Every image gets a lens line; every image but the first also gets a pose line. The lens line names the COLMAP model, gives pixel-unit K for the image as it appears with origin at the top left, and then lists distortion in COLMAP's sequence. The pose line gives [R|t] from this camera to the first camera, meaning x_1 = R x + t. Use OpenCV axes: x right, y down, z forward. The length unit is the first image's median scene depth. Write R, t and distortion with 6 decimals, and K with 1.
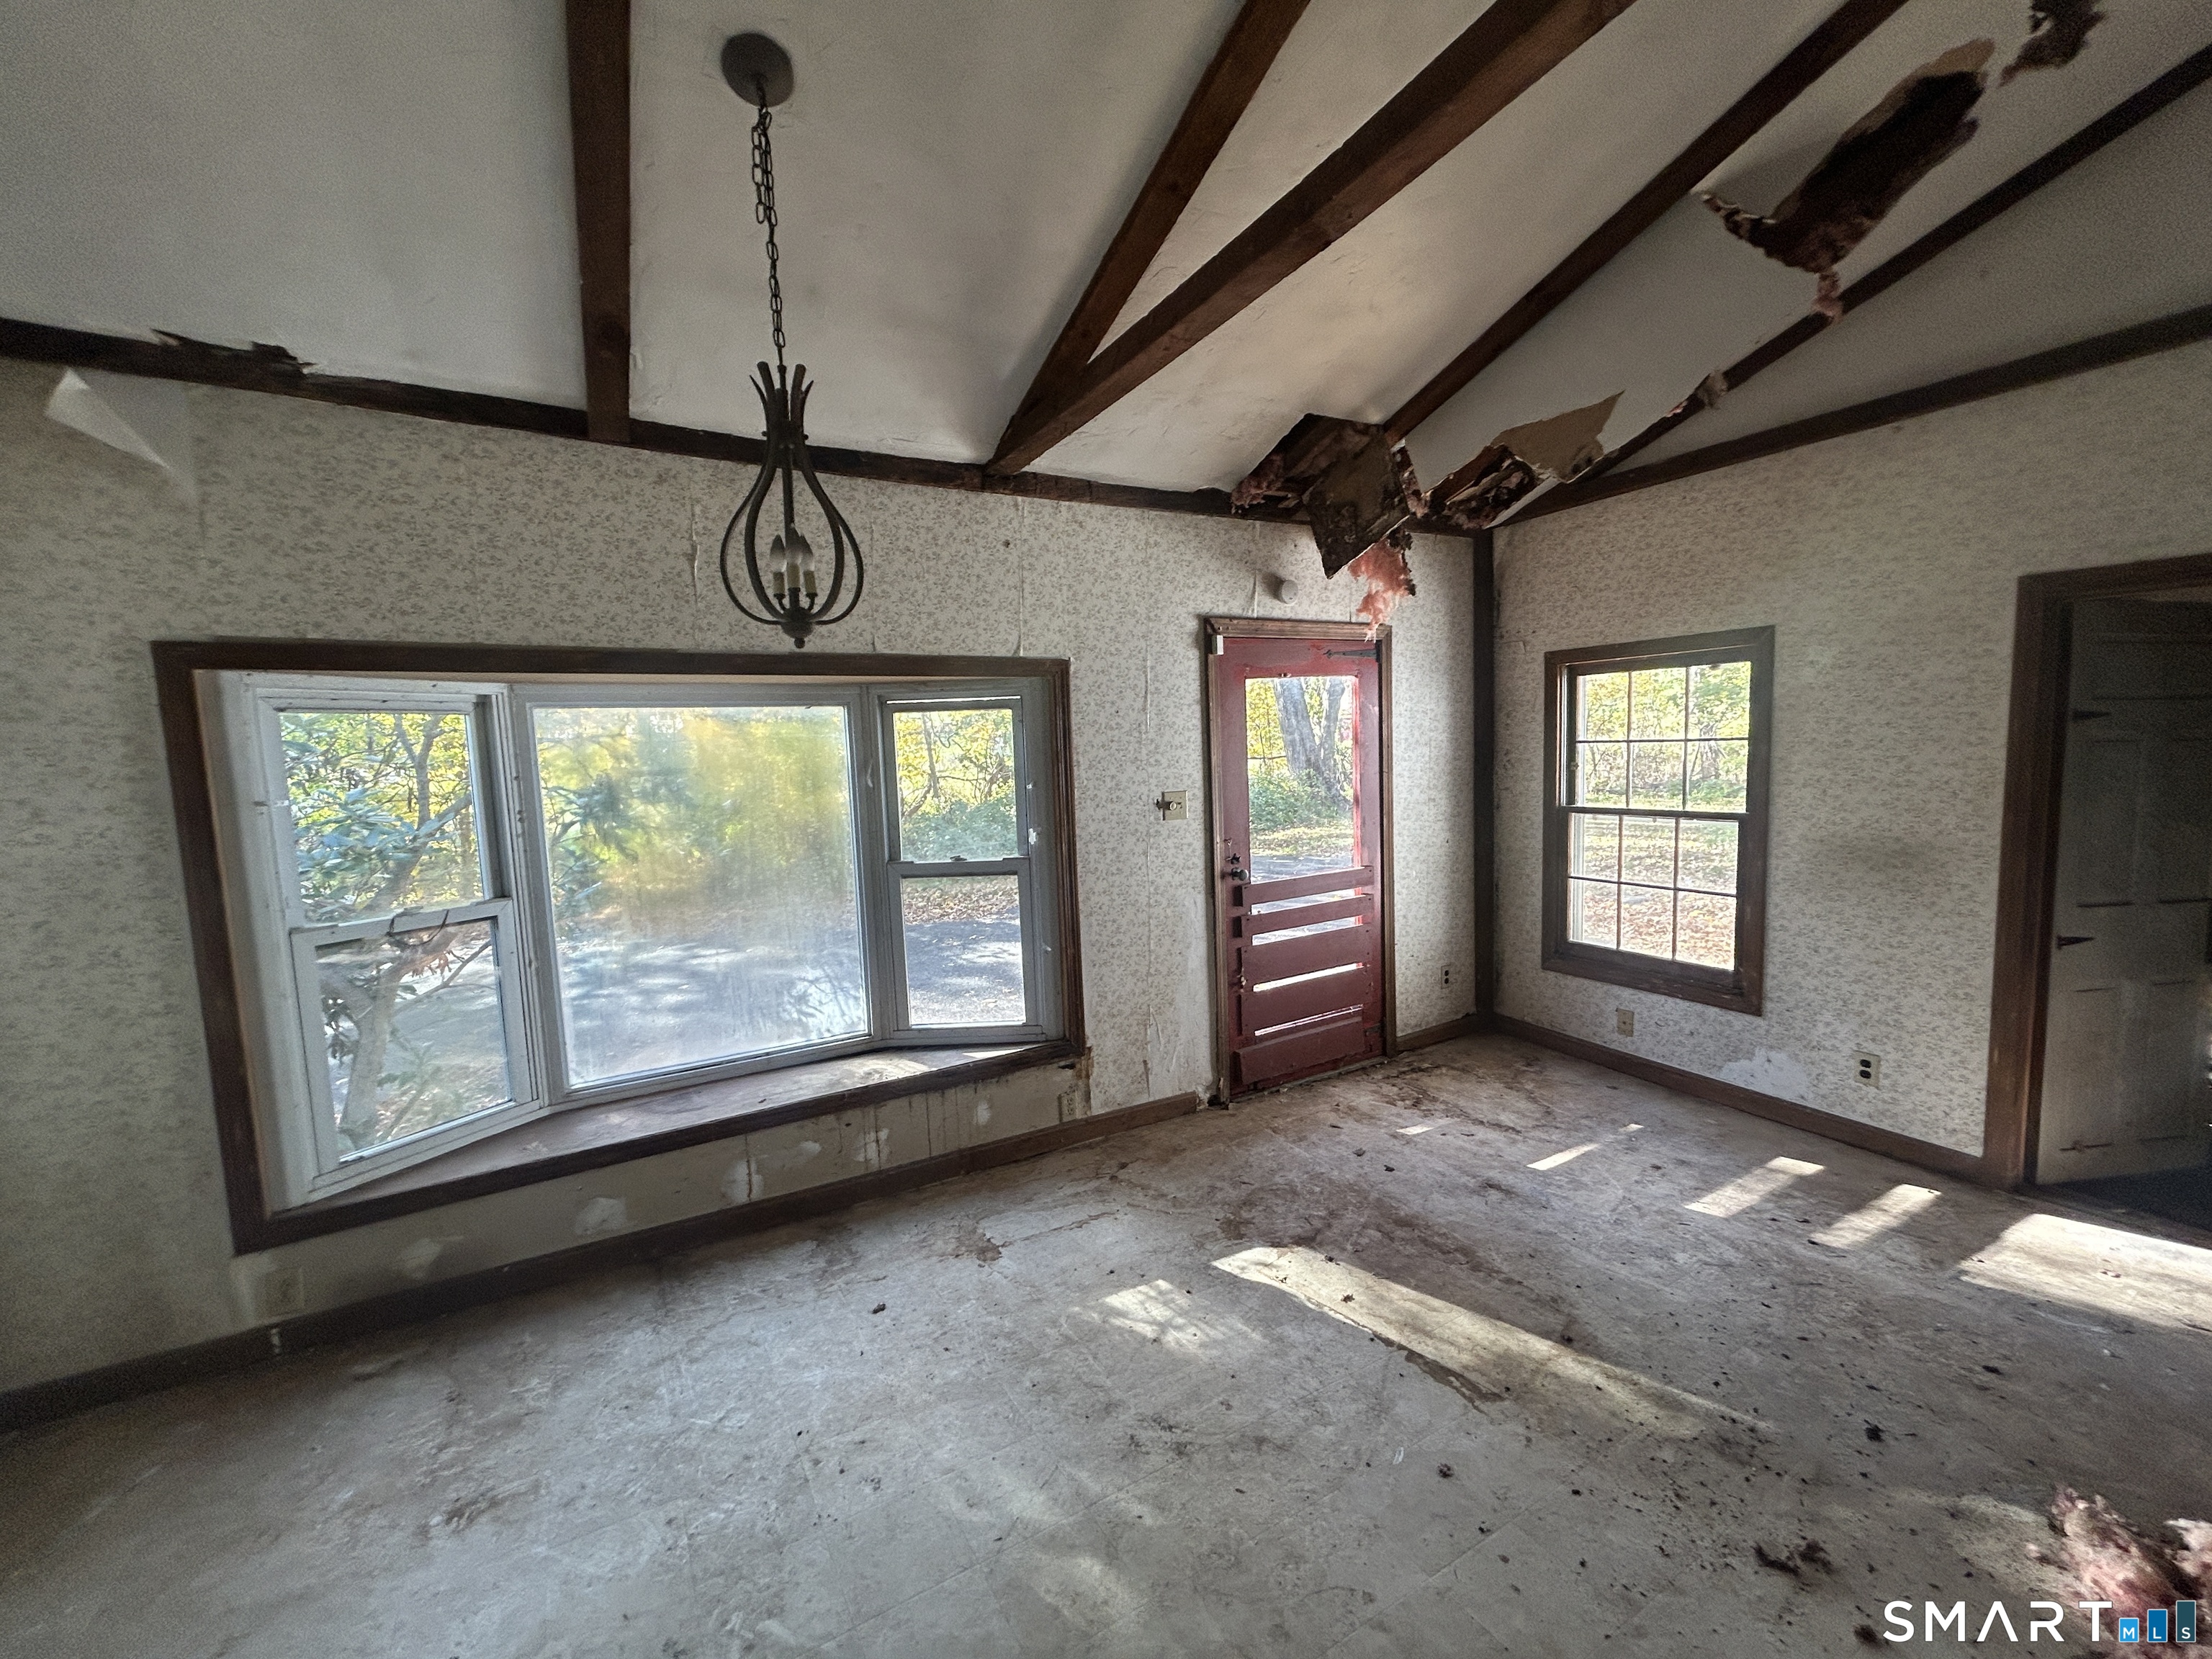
lens RADIAL K [[884.3, 0, 1109.1], [0, 884.3, 822.0], [0, 0, 1]] dist [-0.004625, 0.001419]
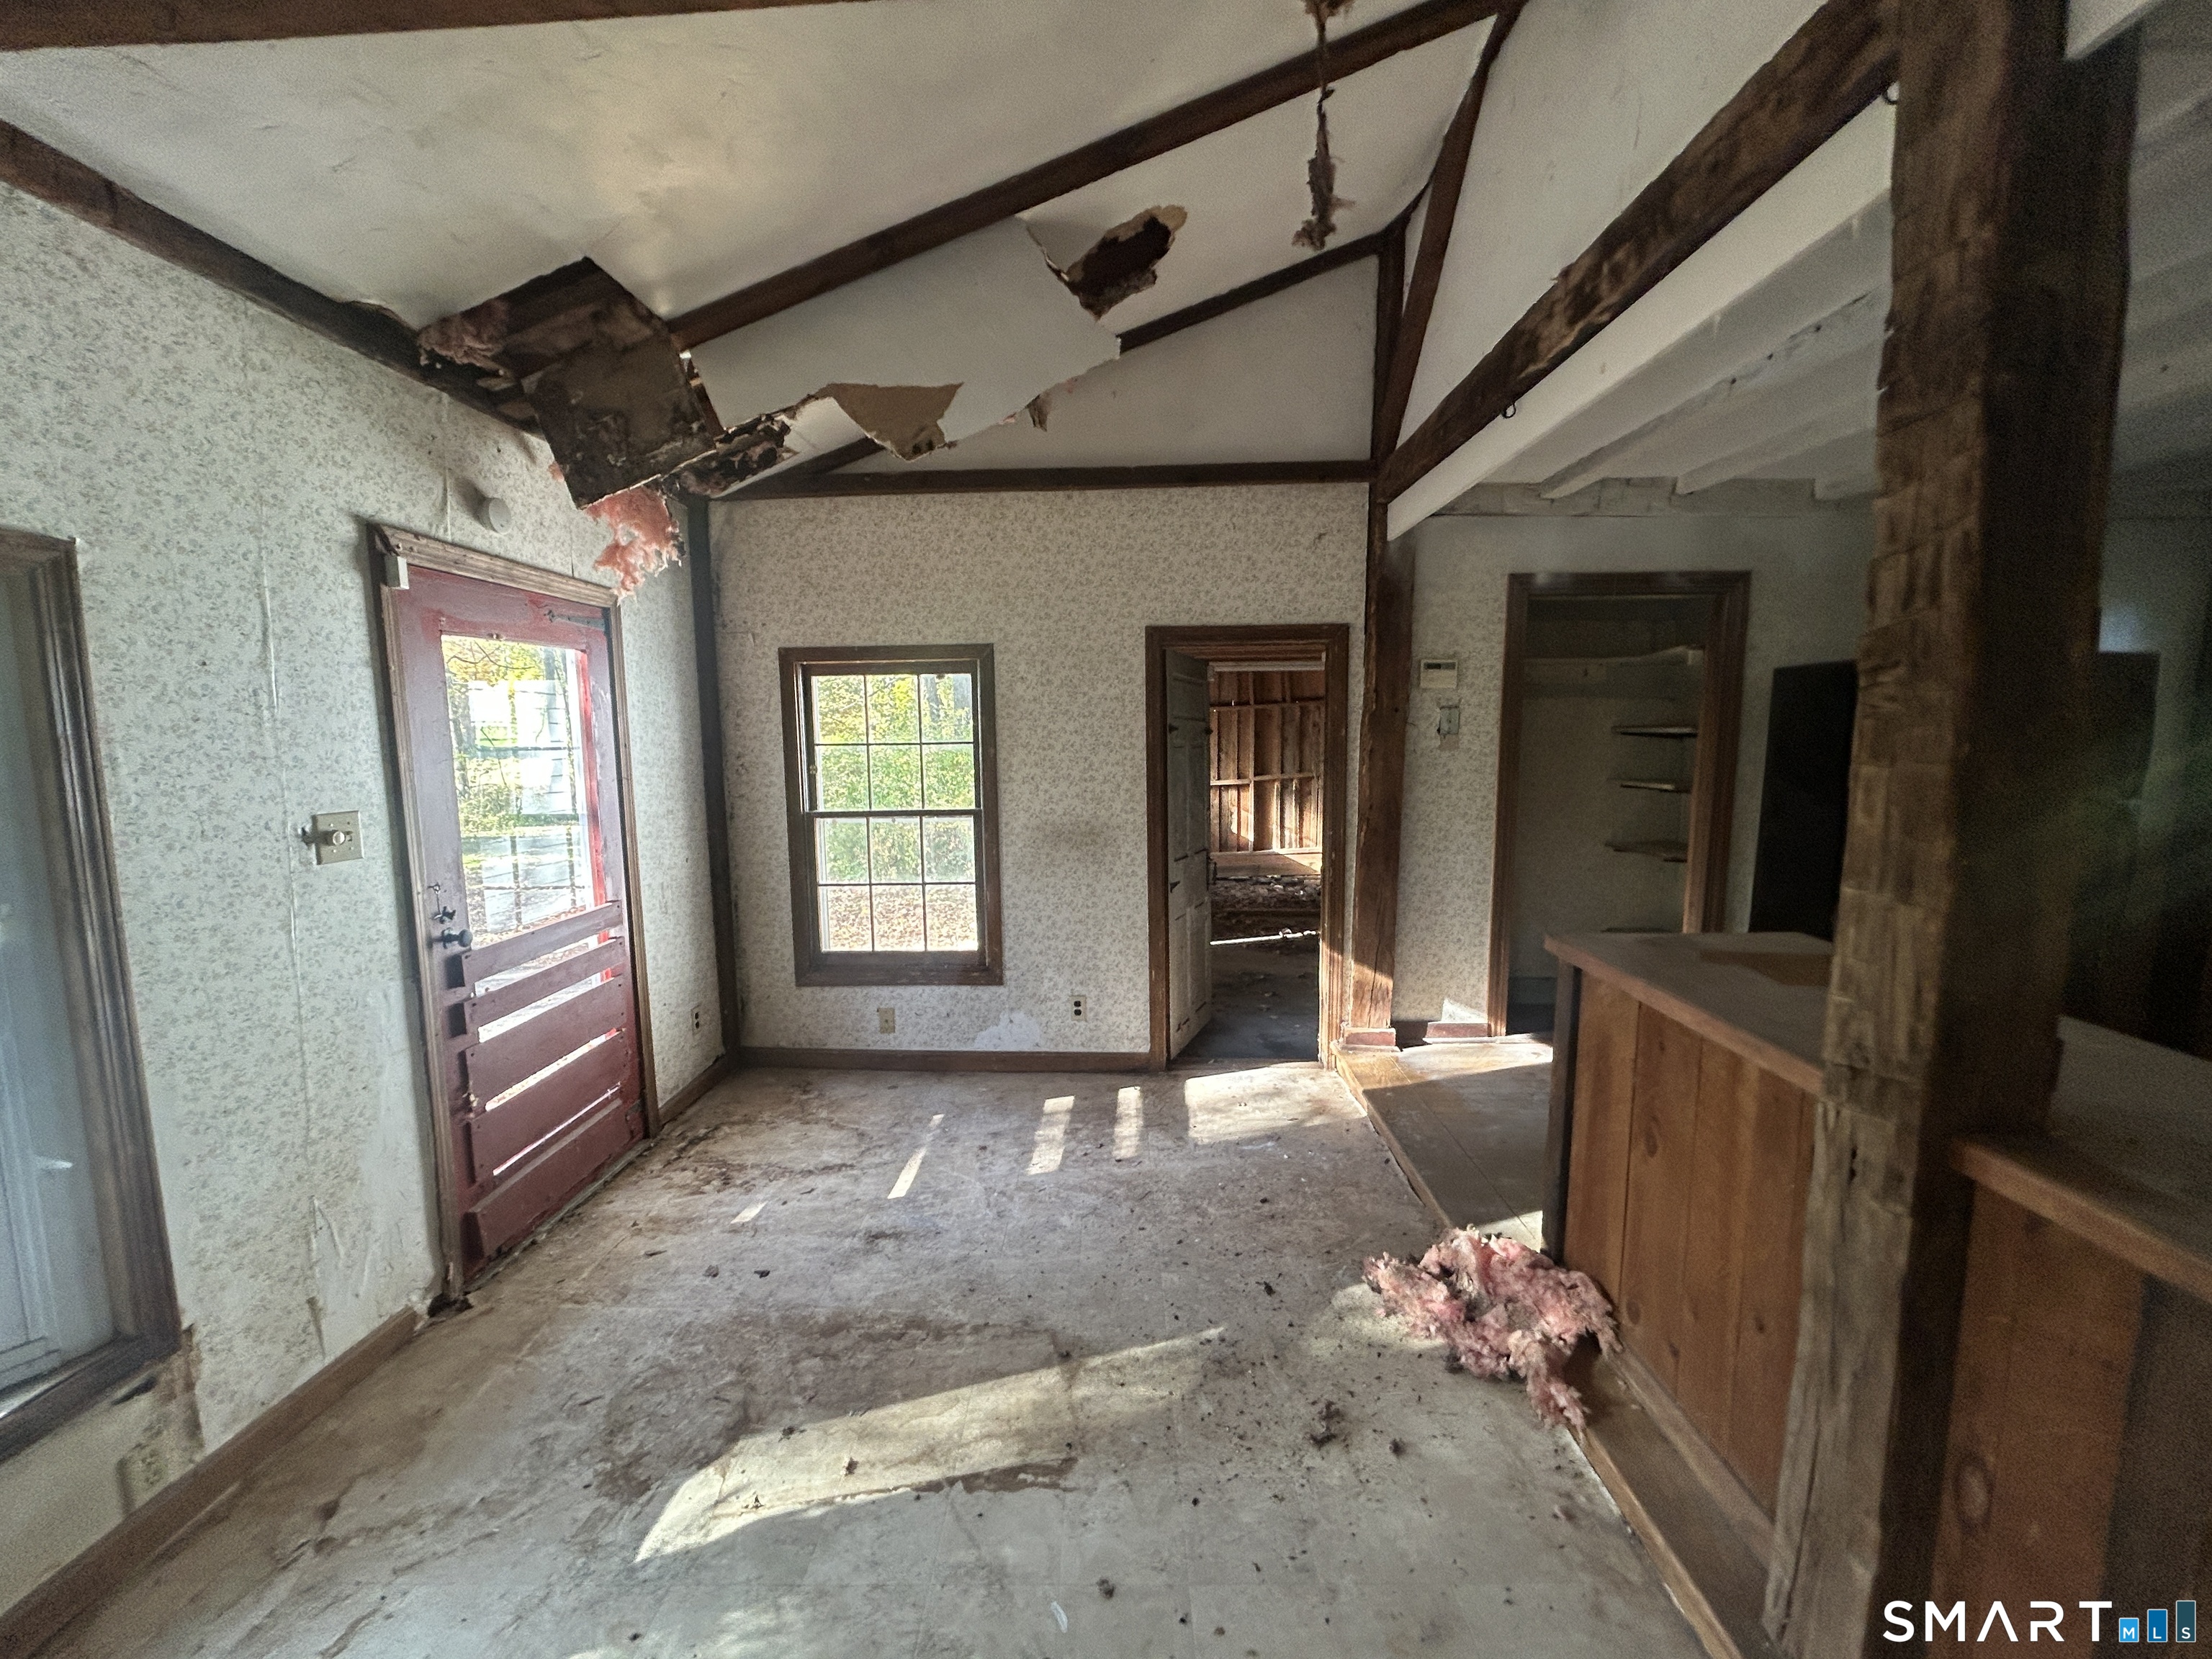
lens RADIAL K [[884.3, 0, 1115.3], [0, 884.3, 824.0], [0, 0, 1]] dist [-0.004625, 0.001419]
pose [[0.526690, -0.057759, 0.848093, -0.148437], [0.070842, 0.997201, 0.023919, -0.005119], [-0.847101, 0.047483, 0.529307, 0.266575]]
